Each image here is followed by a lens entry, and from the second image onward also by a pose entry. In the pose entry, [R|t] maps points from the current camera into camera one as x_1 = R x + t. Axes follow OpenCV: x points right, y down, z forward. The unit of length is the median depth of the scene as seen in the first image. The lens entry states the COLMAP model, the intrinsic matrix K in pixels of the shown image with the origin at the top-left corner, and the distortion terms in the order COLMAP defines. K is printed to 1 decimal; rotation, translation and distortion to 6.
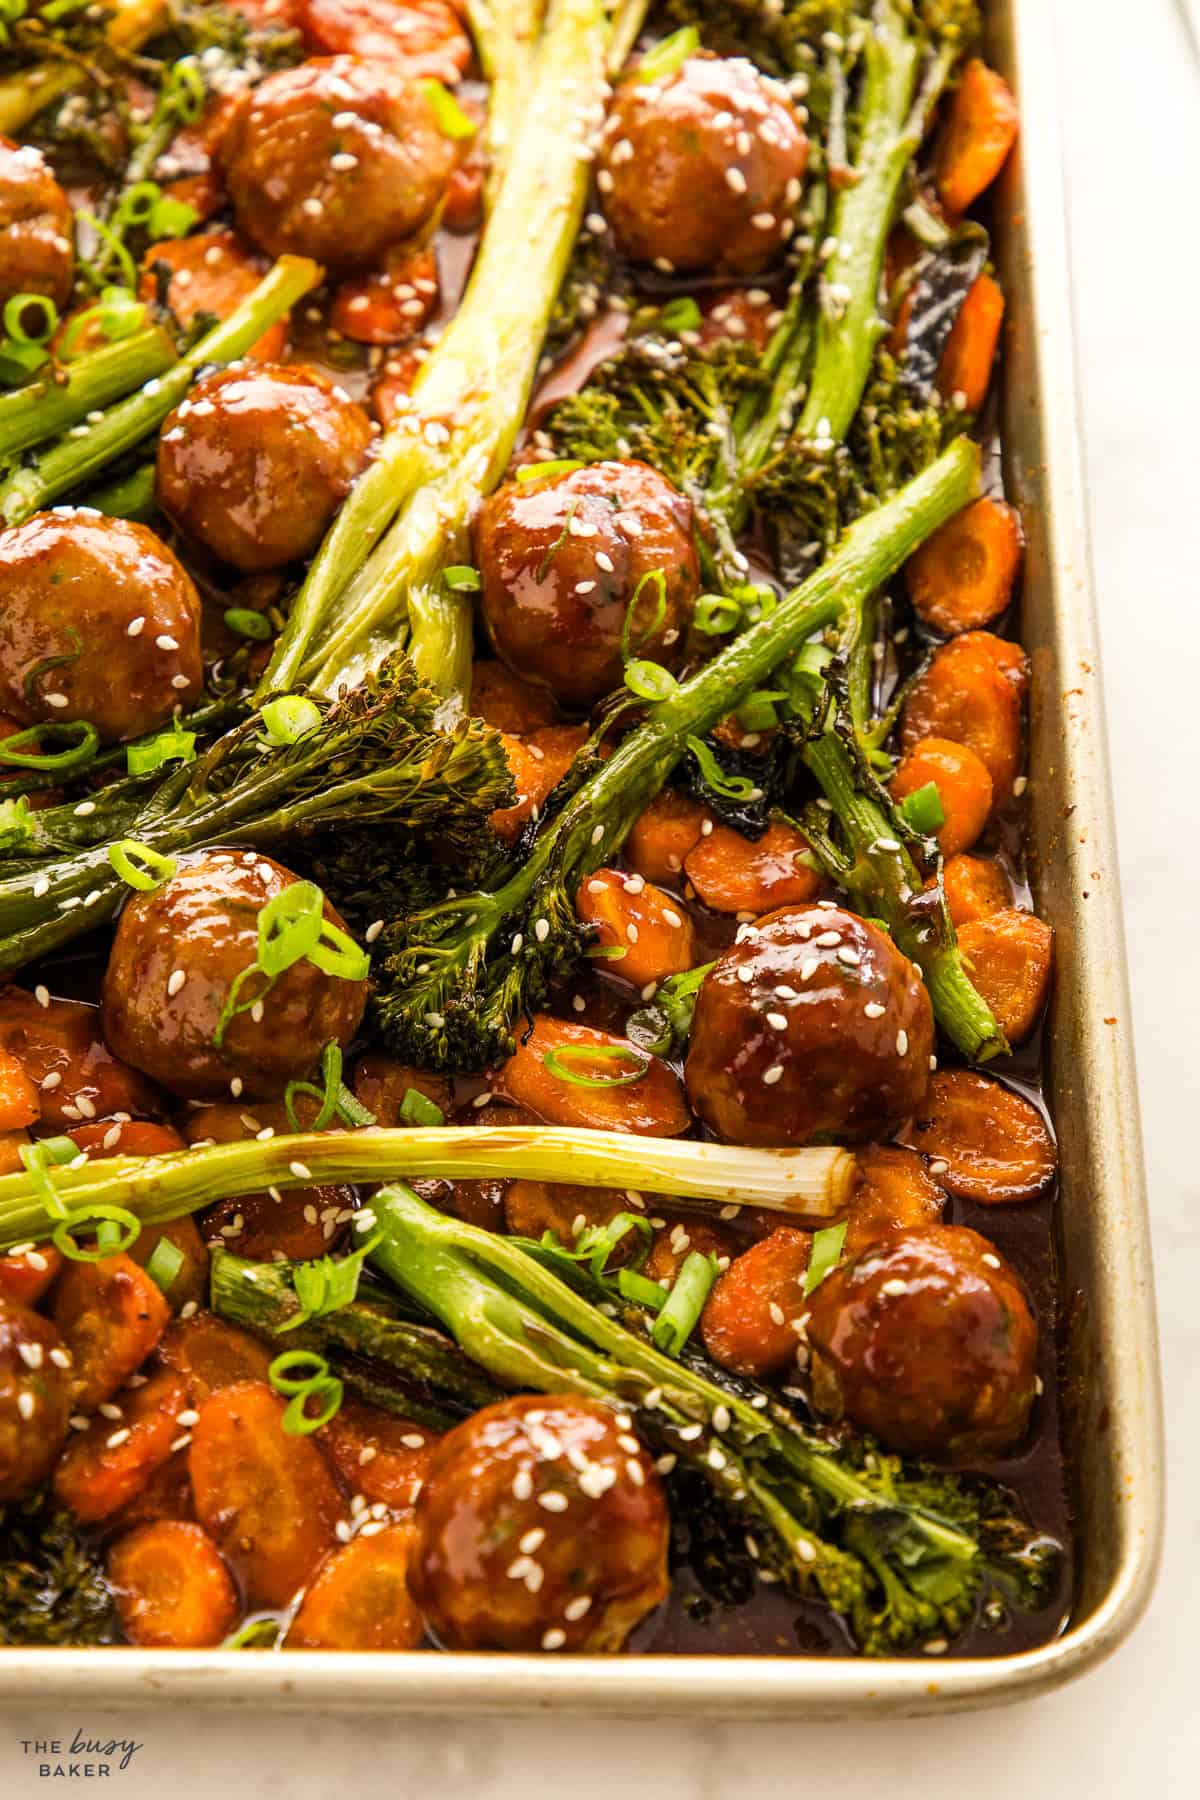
lens RADIAL K [[4582.2, 0, 600.0], [0, 4582.2, 900.0], [0, 0, 1]] dist [0.252514, 0.519448]
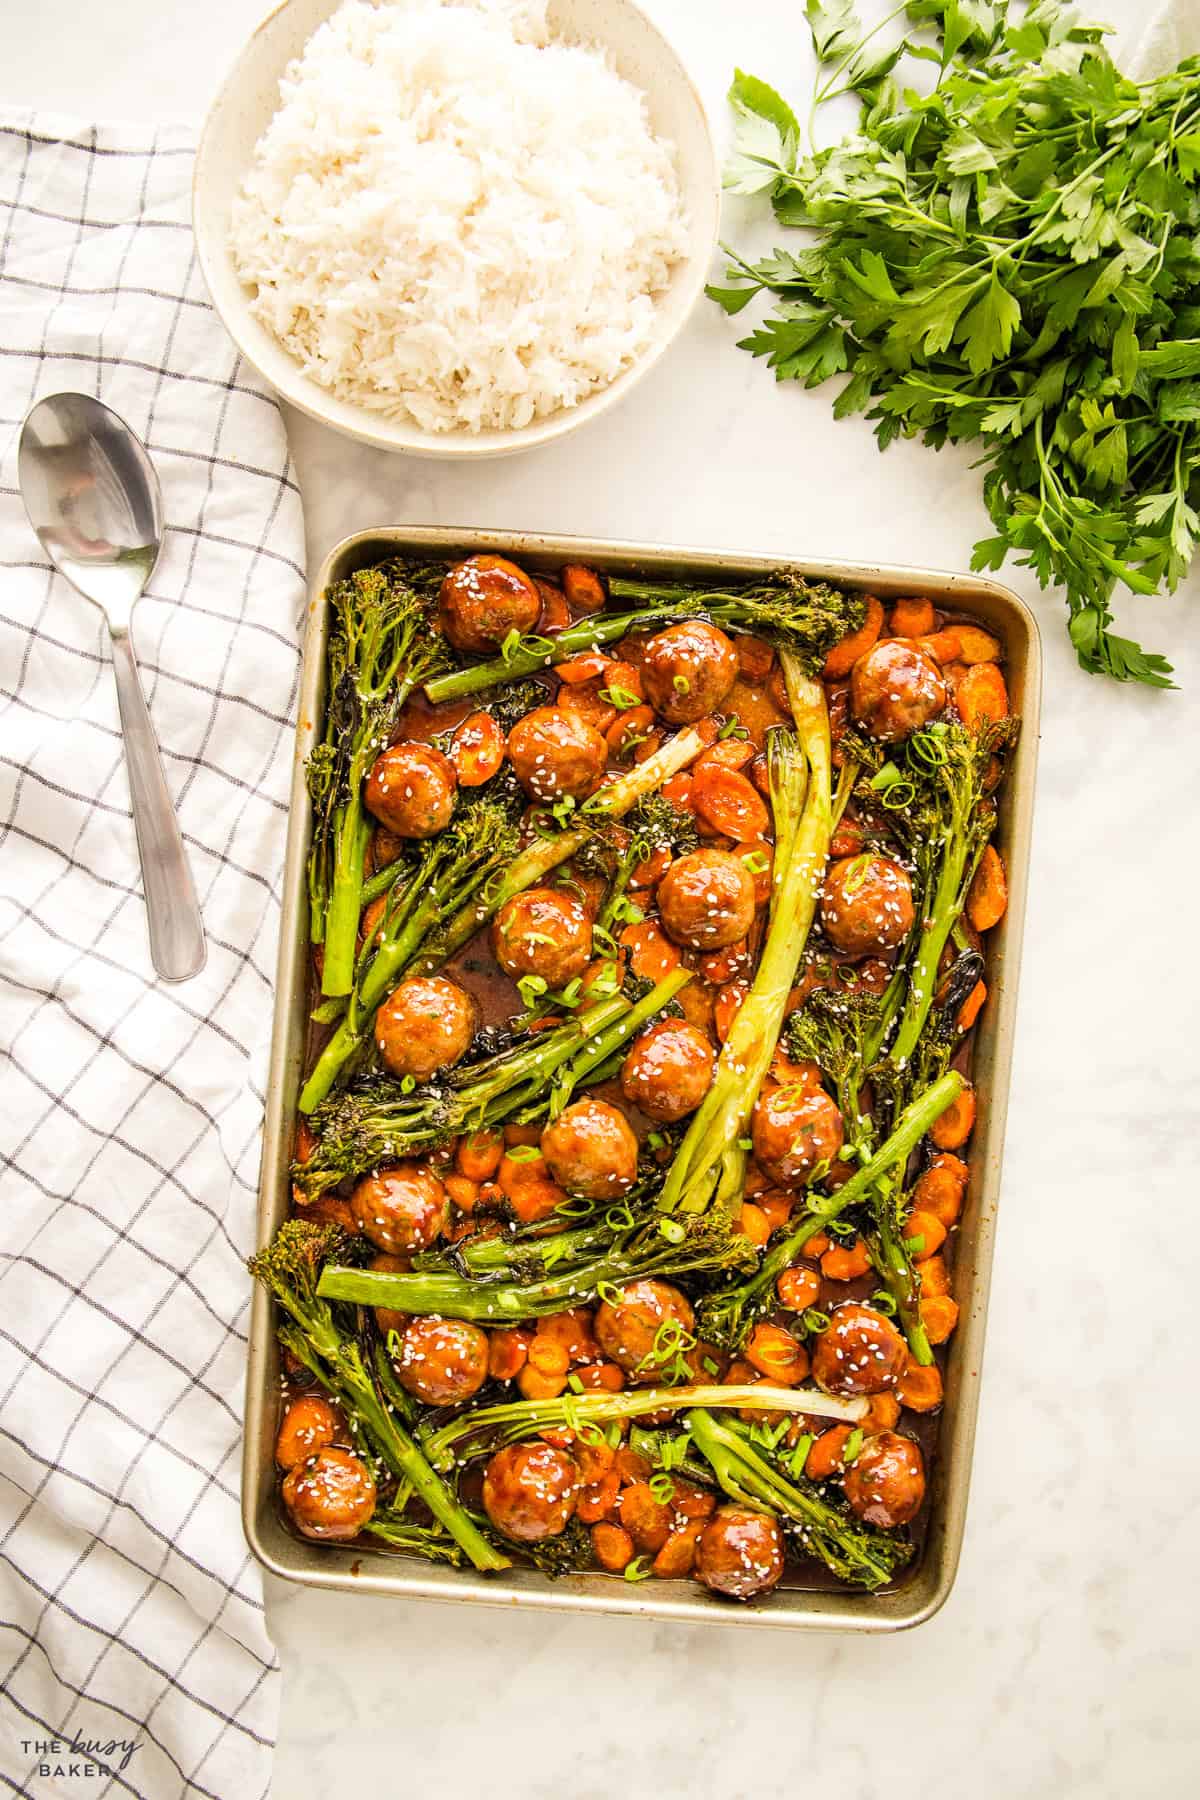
lens RADIAL K [[1362.5, 0, 607.6], [0, 1362.5, 984.7], [0, 0, 1]] dist [-0.107989, 0.002508]
pose [[0.995011, 0.085994, -0.050576, -0.075786], [-0.040807, 0.813422, 0.580240, -0.570622], [0.091036, -0.575282, 0.812873, 0.469627]]
